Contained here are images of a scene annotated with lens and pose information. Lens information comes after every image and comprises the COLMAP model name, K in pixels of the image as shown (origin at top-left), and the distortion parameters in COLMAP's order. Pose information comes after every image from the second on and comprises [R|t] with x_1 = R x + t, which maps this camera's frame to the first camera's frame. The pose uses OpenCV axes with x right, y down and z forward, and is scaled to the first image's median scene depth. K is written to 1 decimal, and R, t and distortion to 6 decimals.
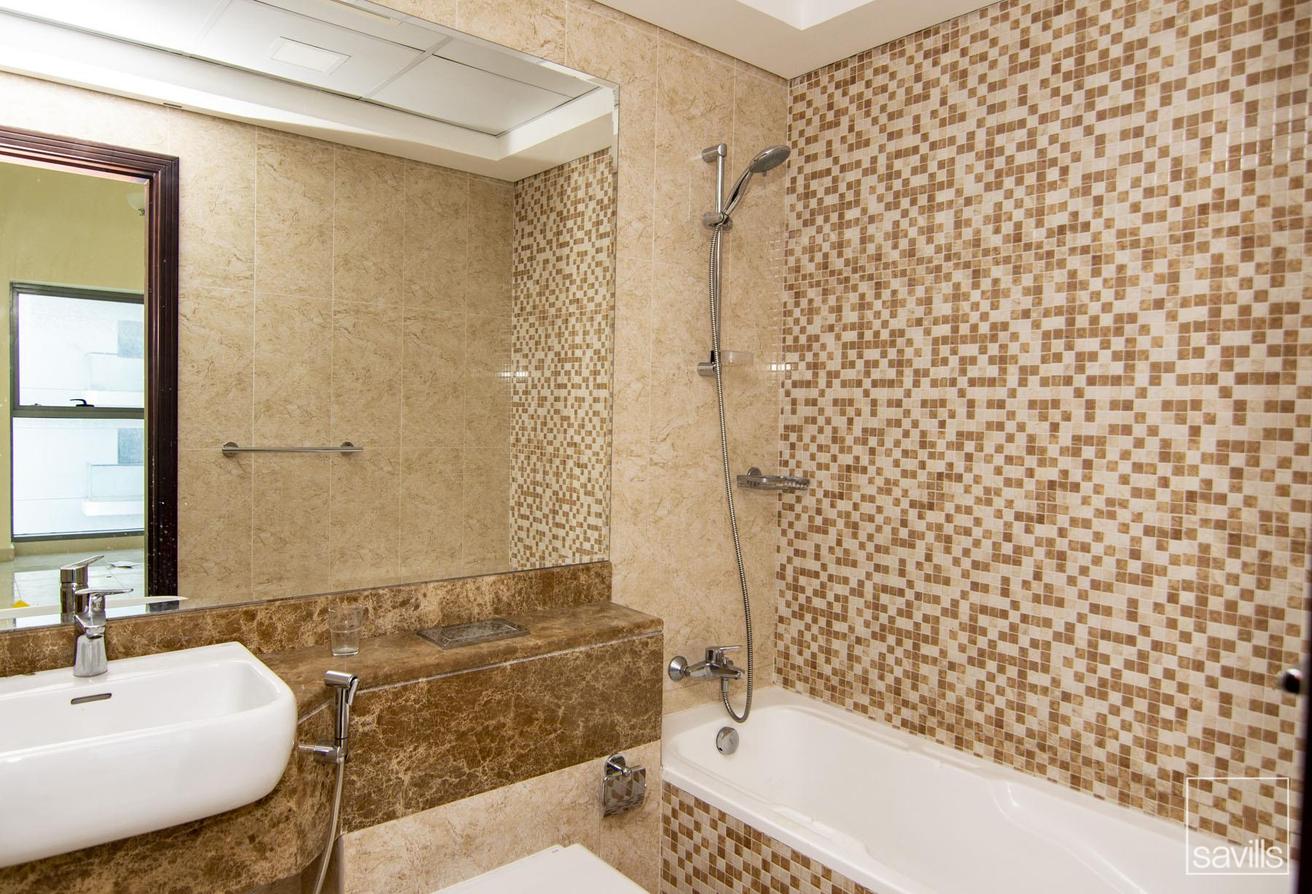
lens RADIAL K [[795.5, 0, 659.0], [0, 795.5, 441.1], [0, 0, 1]] dist [0.002944, -0.015413]
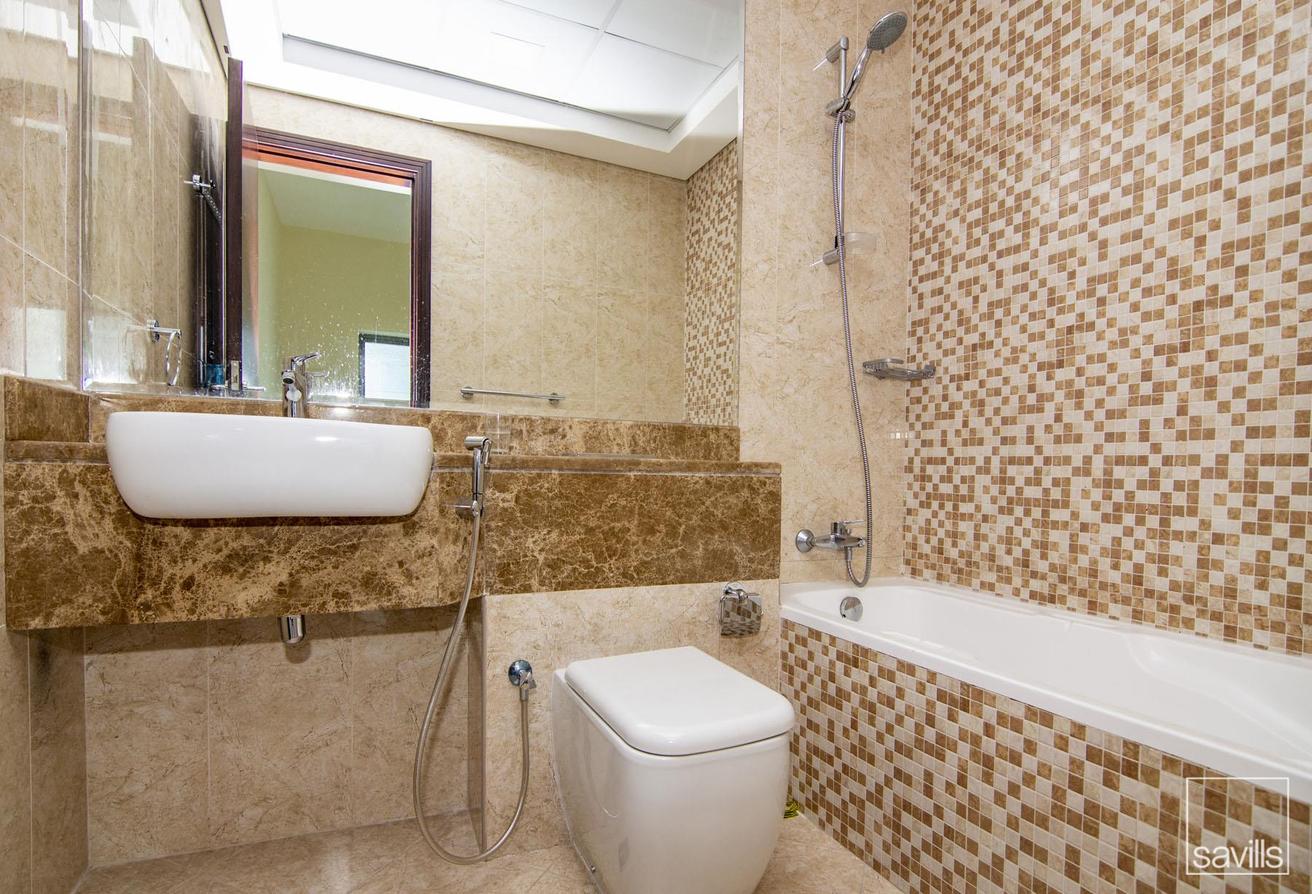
lens RADIAL K [[646.8, 0, 657.2], [0, 646.8, 448.5], [0, 0, 1]] dist [-0.006650, -0.010200]
pose [[0.966188, 0.008580, -0.257694, 0.064171], [-0.014642, 0.999659, -0.021616, 0.210259], [0.257421, 0.024659, 0.965985, 0.098940]]
